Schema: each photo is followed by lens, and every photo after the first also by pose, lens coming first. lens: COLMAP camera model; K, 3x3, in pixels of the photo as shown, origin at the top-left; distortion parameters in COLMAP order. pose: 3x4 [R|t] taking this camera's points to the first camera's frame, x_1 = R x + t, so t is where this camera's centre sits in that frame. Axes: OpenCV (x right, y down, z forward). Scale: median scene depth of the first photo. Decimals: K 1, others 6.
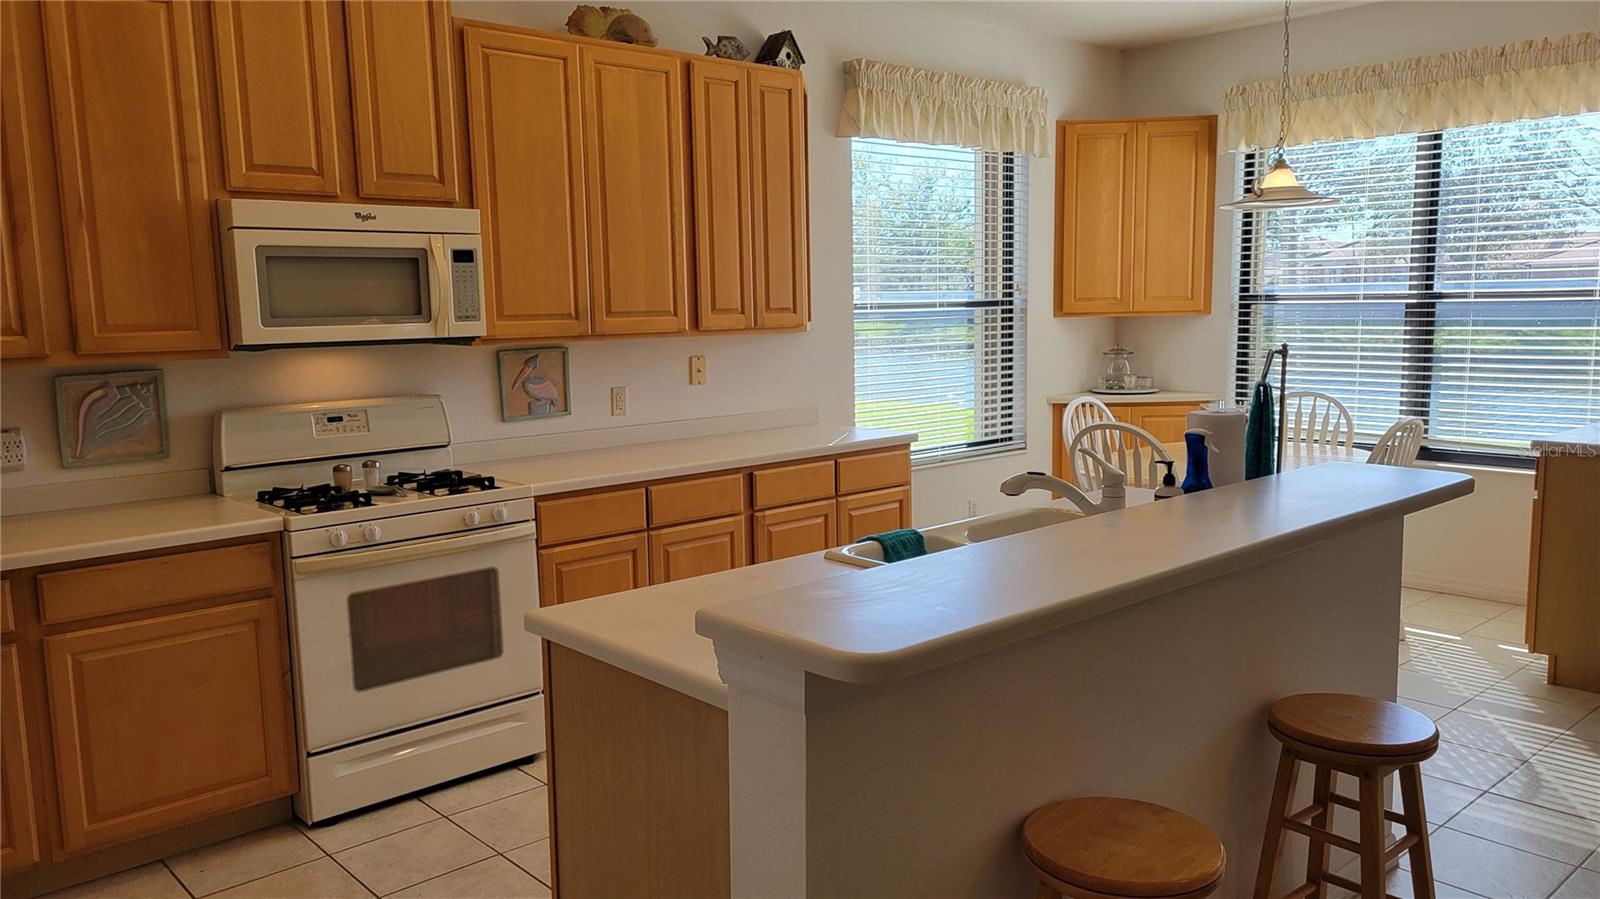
lens RADIAL K [[1184.3, 0, 804.8], [0, 1184.3, 452.4], [0, 0, 1]] dist [0.054575, -0.031740]
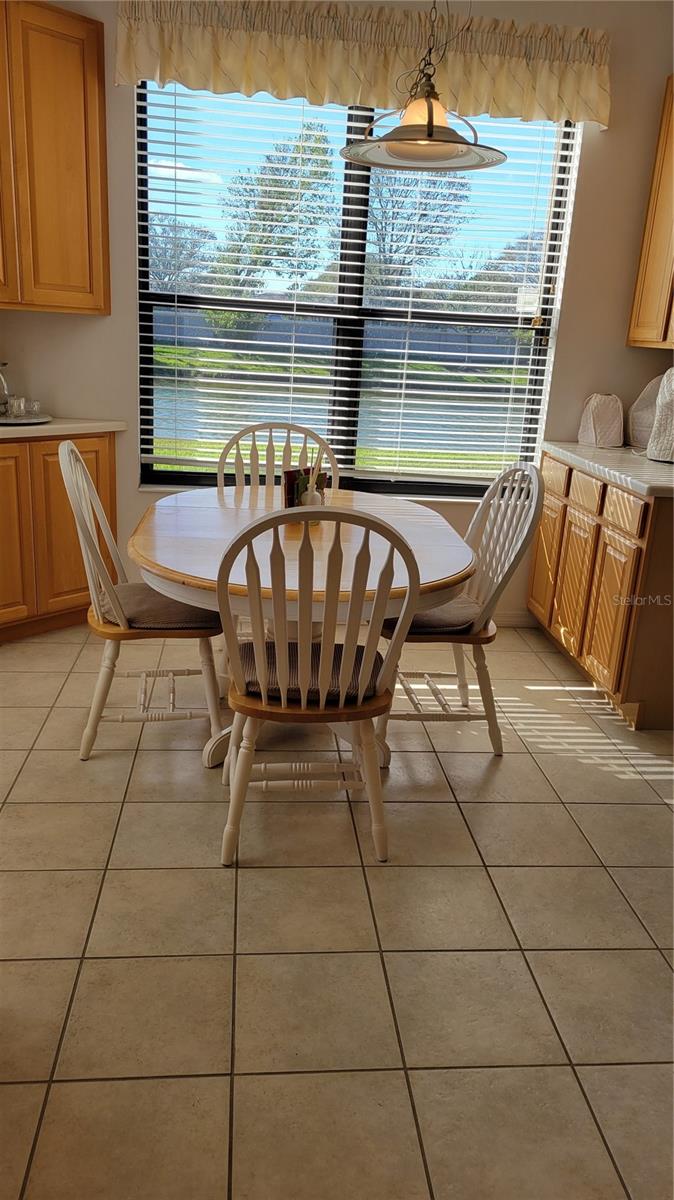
lens RADIAL K [[888.2, 0, 333.5], [0, 888.2, 599.1], [0, 0, 1]] dist [0.054575, -0.031740]
pose [[0.594098, -0.183312, 0.783227, -0.066428], [0.034950, 0.978650, 0.202539, -0.054870], [-0.803633, -0.092954, 0.587821, 0.596497]]
